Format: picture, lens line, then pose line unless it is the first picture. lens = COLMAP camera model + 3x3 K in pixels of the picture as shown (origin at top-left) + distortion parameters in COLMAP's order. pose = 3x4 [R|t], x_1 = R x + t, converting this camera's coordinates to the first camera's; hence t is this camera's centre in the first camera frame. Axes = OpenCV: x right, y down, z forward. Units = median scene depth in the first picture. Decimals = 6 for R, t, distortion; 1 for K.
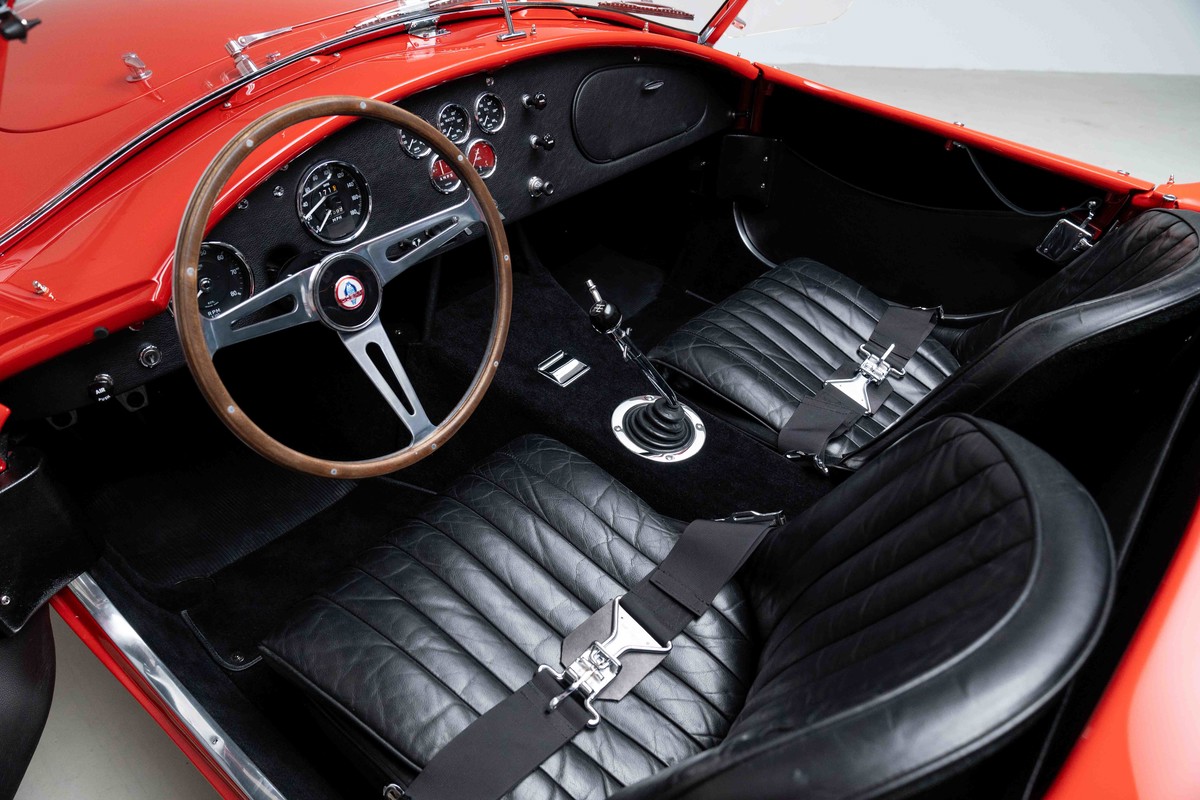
lens RADIAL K [[850.0, 0, 615.1], [0, 850.0, 424.7], [0, 0, 1]] dist [-0.024889, -0.002041]
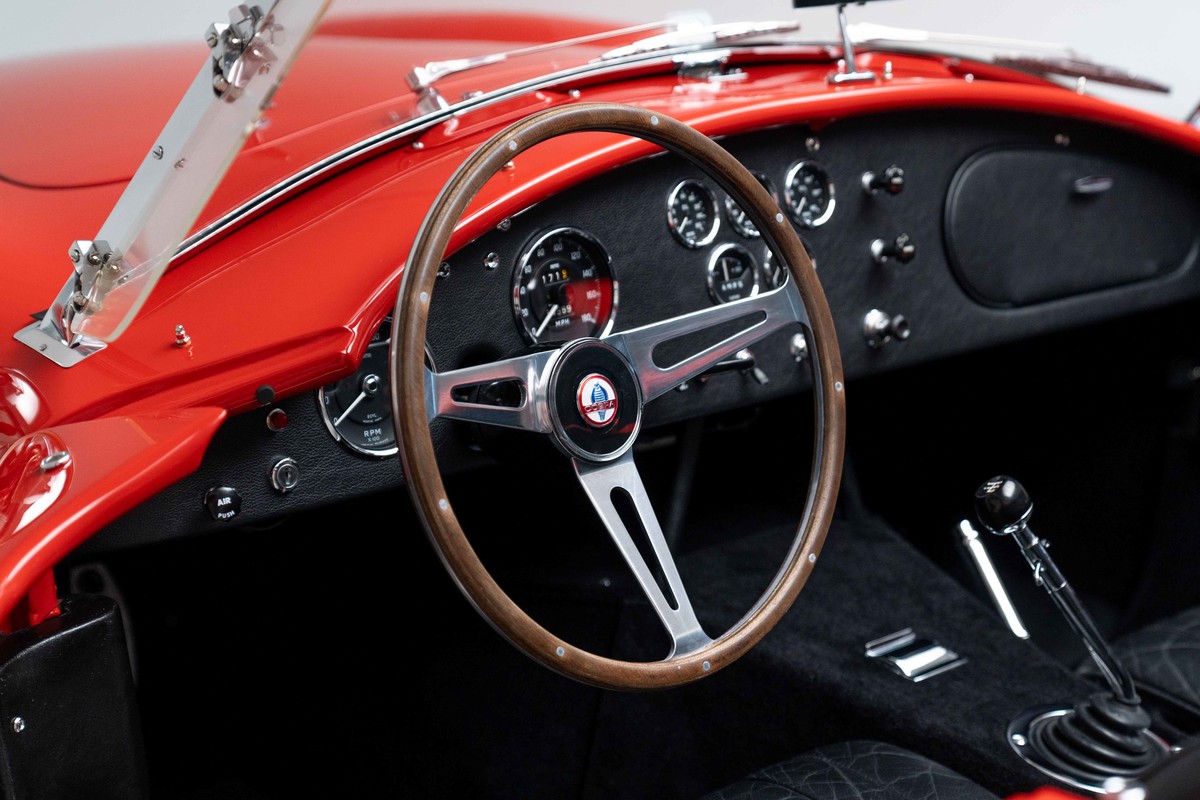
lens RADIAL K [[2608.2, 0, 600.0], [0, 2608.2, 400.0], [0, 0, 1]] dist [-0.053751, 0.369240]
pose [[0.988871, 0.018863, -0.147578, -0.023224], [-0.075821, 0.917348, -0.390799, 0.529612], [0.128008, 0.397639, 0.908569, -0.667788]]
